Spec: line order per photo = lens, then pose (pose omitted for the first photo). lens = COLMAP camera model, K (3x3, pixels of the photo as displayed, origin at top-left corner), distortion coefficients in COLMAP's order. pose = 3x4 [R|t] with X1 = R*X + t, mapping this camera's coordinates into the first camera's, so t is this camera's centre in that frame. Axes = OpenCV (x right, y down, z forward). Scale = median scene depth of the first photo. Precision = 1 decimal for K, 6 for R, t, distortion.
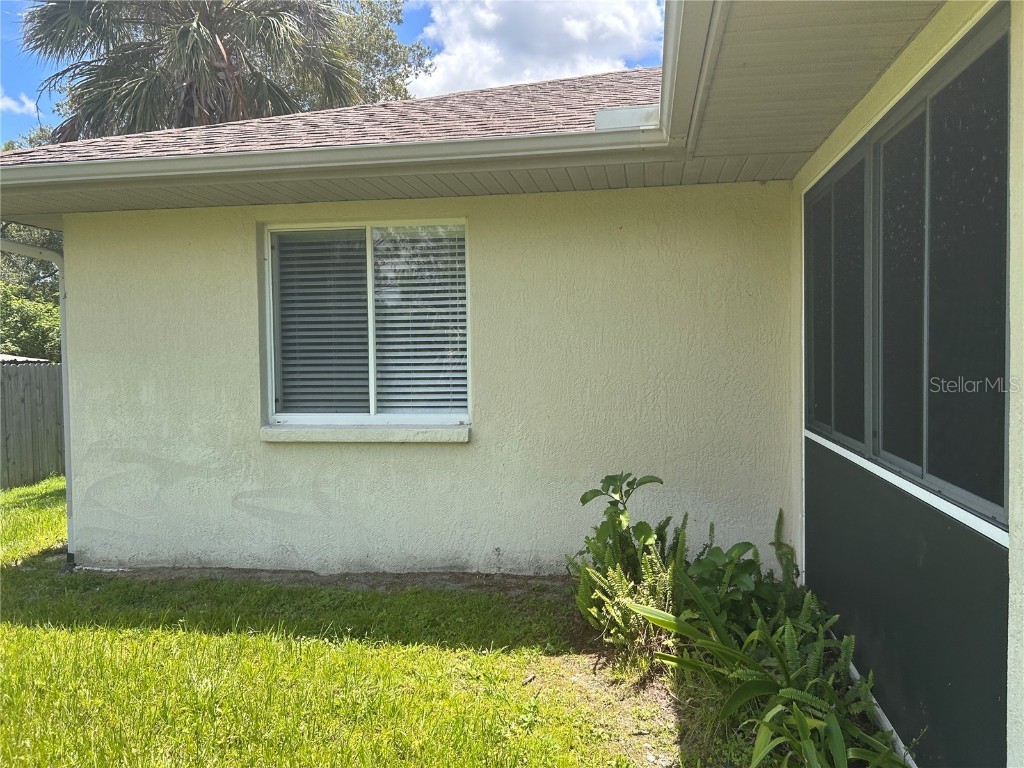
lens RADIAL K [[763.2, 0, 517.3], [0, 763.2, 374.9], [0, 0, 1]] dist [0.059891, -0.076609]
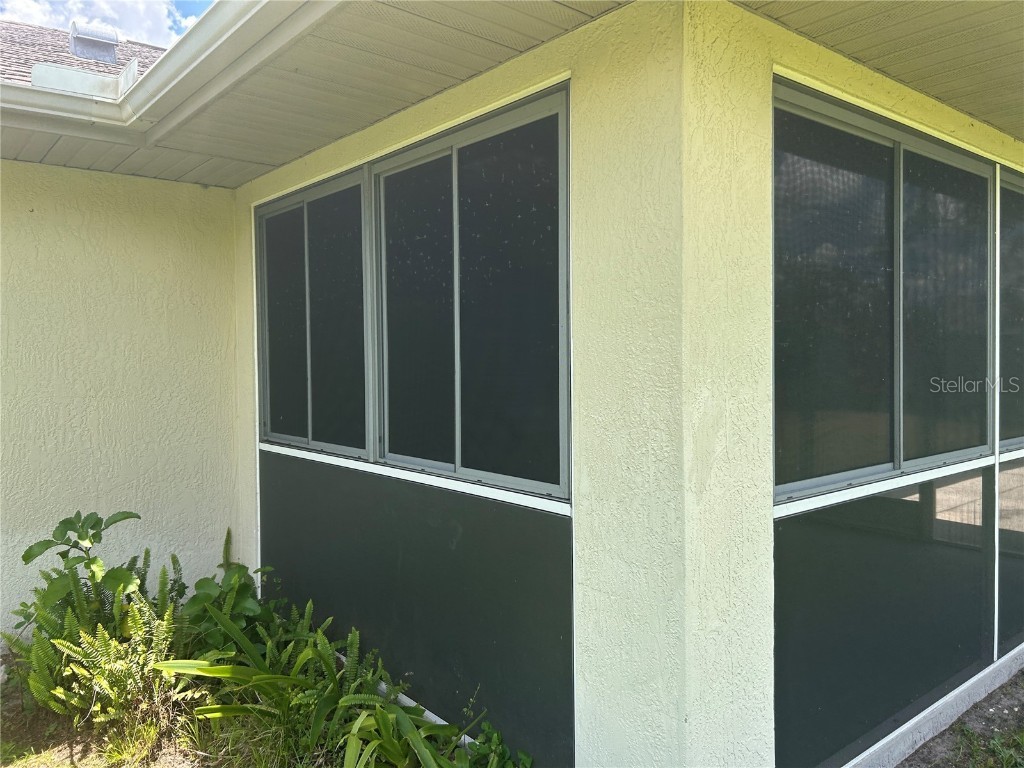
lens RADIAL K [[763.2, 0, 517.3], [0, 763.2, 374.9], [0, 0, 1]] dist [0.059891, -0.076609]
pose [[0.653445, -0.011748, 0.756883, -0.192320], [0.025624, 0.999650, -0.006605, -0.002204], [-0.756540, 0.023710, 0.653517, 0.116052]]
